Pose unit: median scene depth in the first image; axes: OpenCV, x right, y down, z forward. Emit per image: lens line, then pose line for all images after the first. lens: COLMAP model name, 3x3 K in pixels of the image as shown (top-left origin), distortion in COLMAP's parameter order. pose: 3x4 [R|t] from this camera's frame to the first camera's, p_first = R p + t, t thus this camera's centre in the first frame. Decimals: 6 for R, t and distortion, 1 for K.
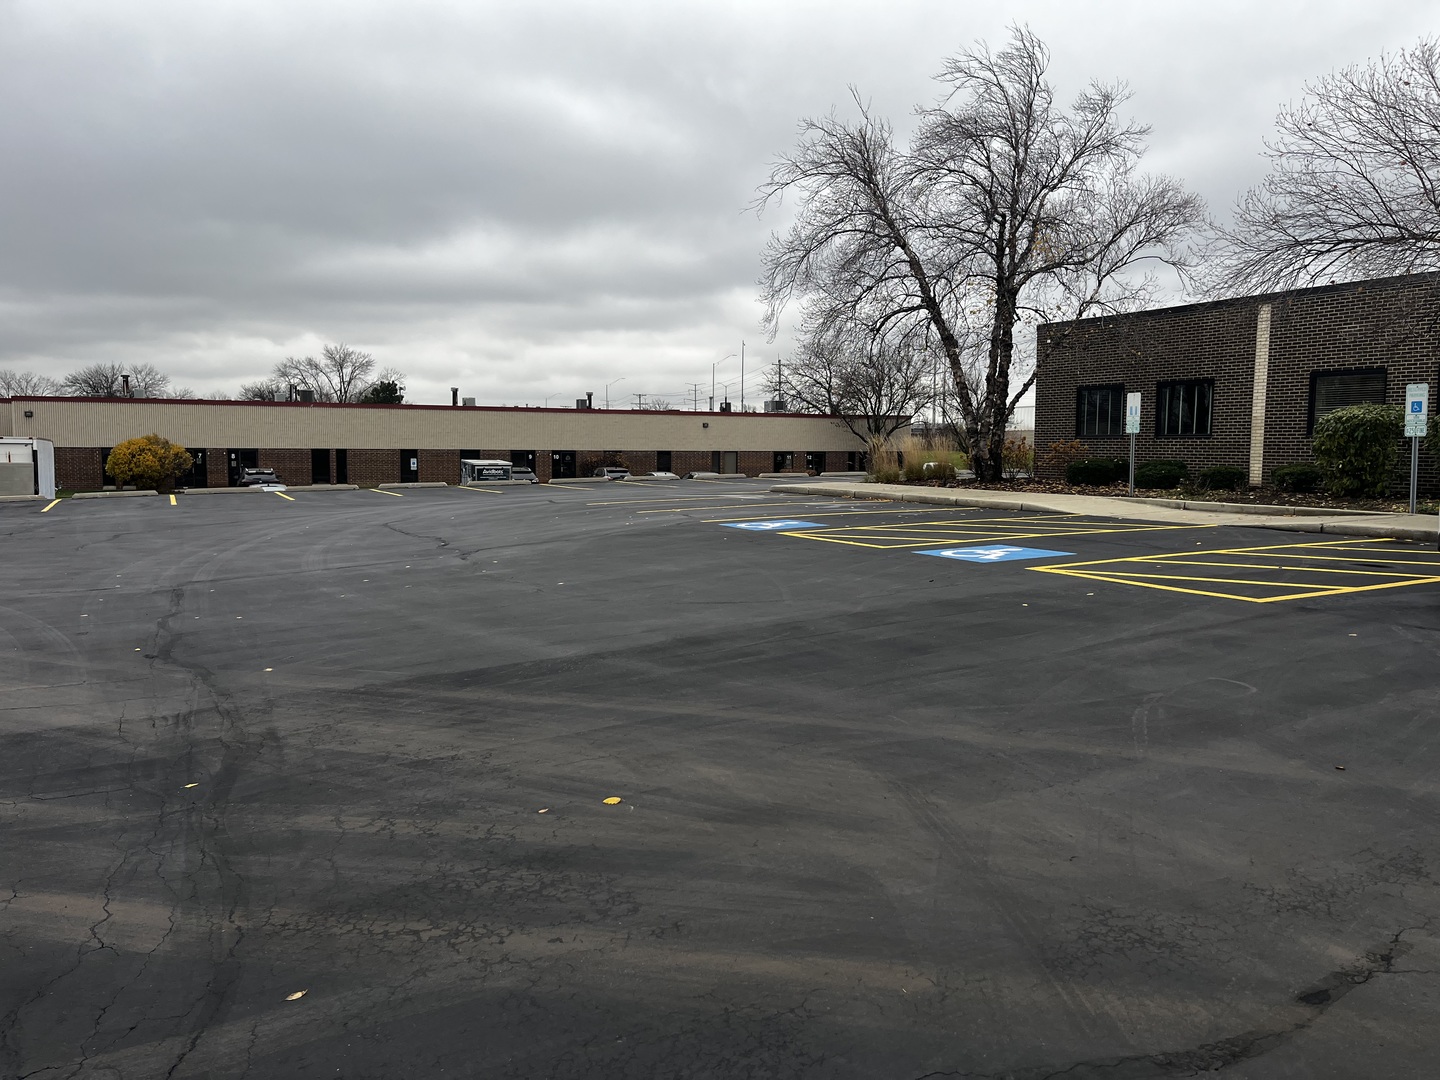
lens RADIAL K [[1107.0, 0, 724.1], [0, 1107.0, 537.3], [0, 0, 1]] dist [0.079215, -0.097759]
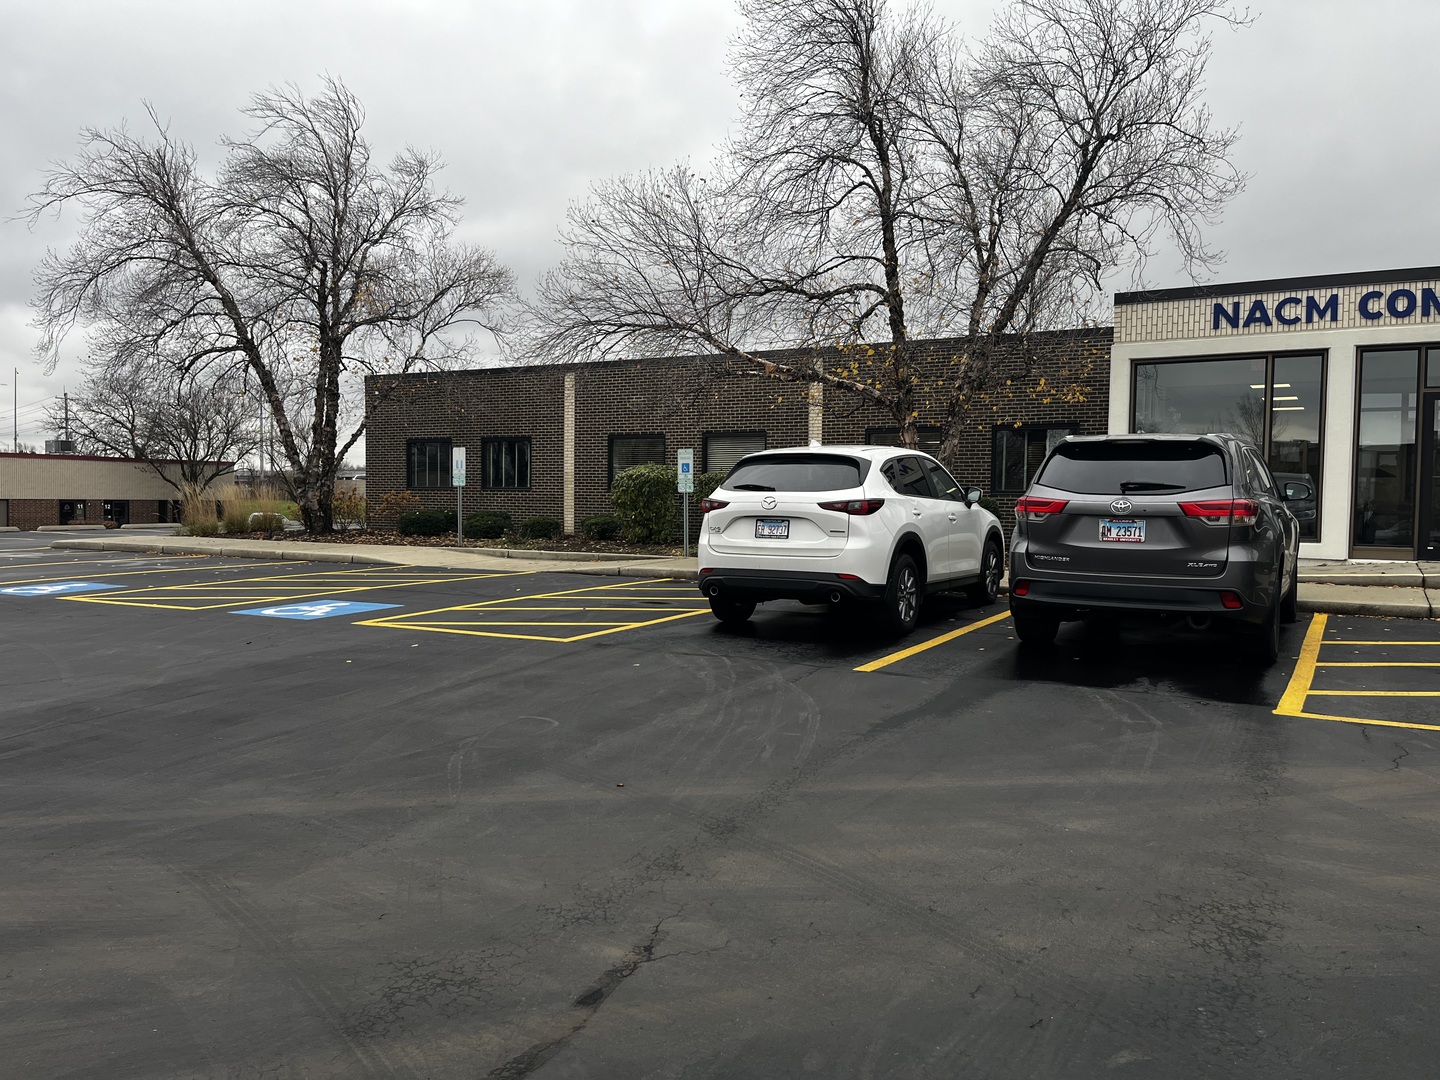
lens RADIAL K [[1107.0, 0, 724.1], [0, 1107.0, 537.3], [0, 0, 1]] dist [0.079215, -0.097759]
pose [[0.838128, -0.015173, 0.545262, 0.005560], [0.039263, 0.998698, -0.032560, -0.001843], [-0.544059, 0.048698, 0.837633, -0.005998]]
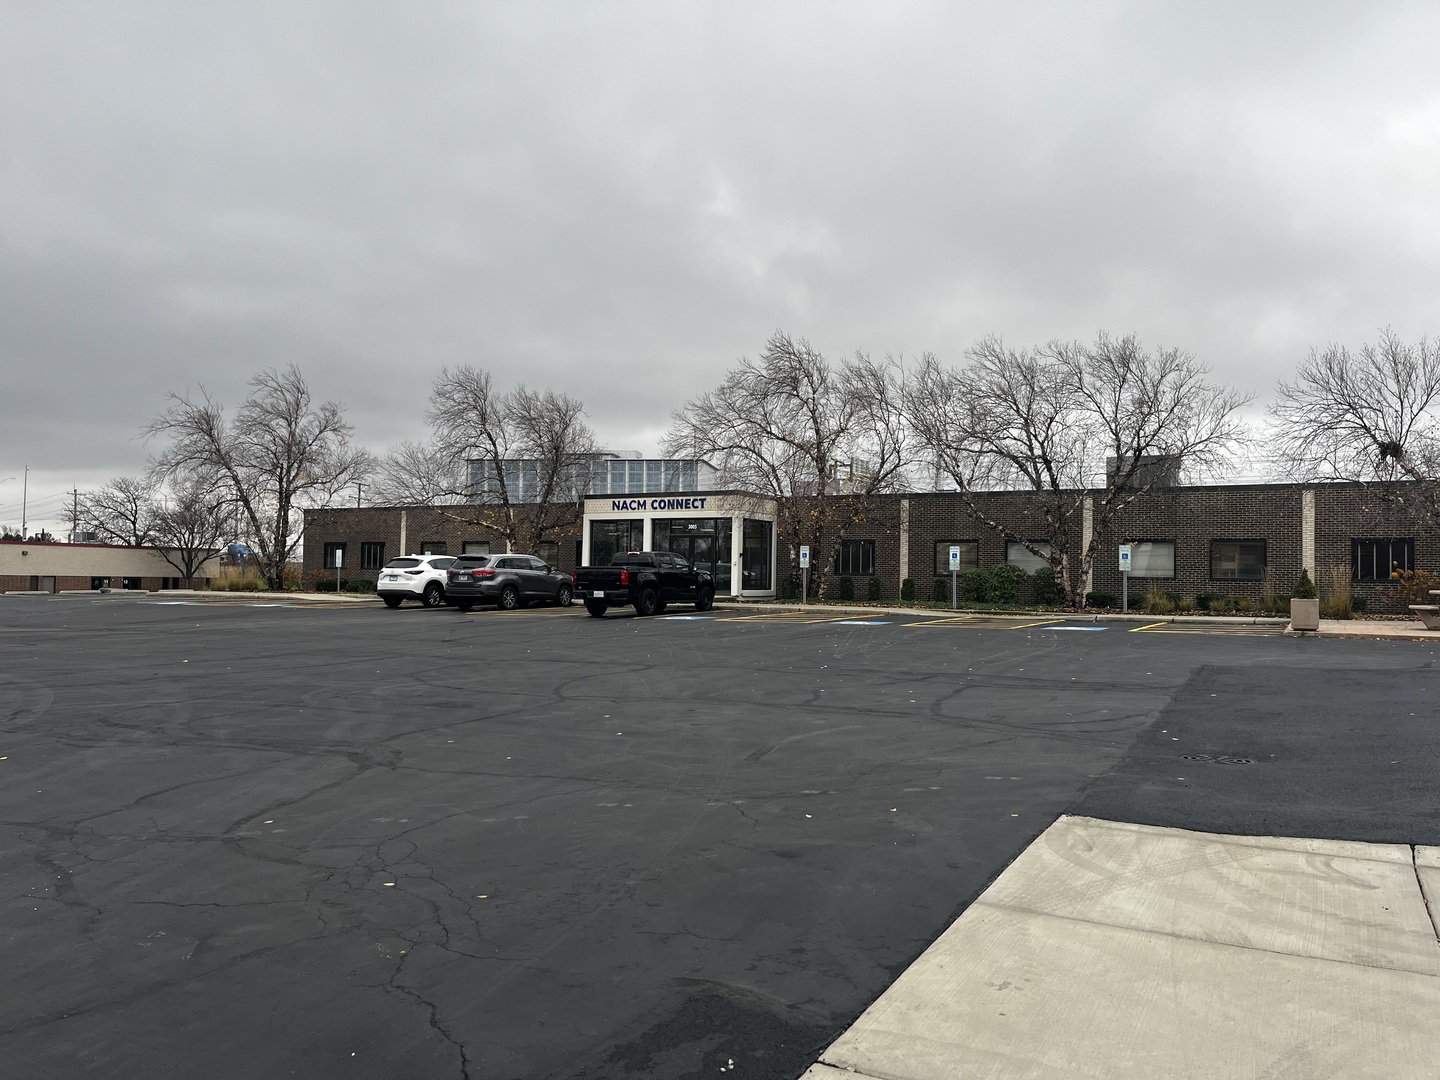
lens RADIAL K [[1102.7, 0, 720.0], [0, 1102.7, 540.0], [0, 0, 1]] dist [0.058538, -0.072410]
pose [[0.825882, 0.028131, 0.563141, -0.321235], [0.036738, 0.993947, -0.103531, 0.136148], [-0.562645, 0.106193, 0.819850, -1.535248]]
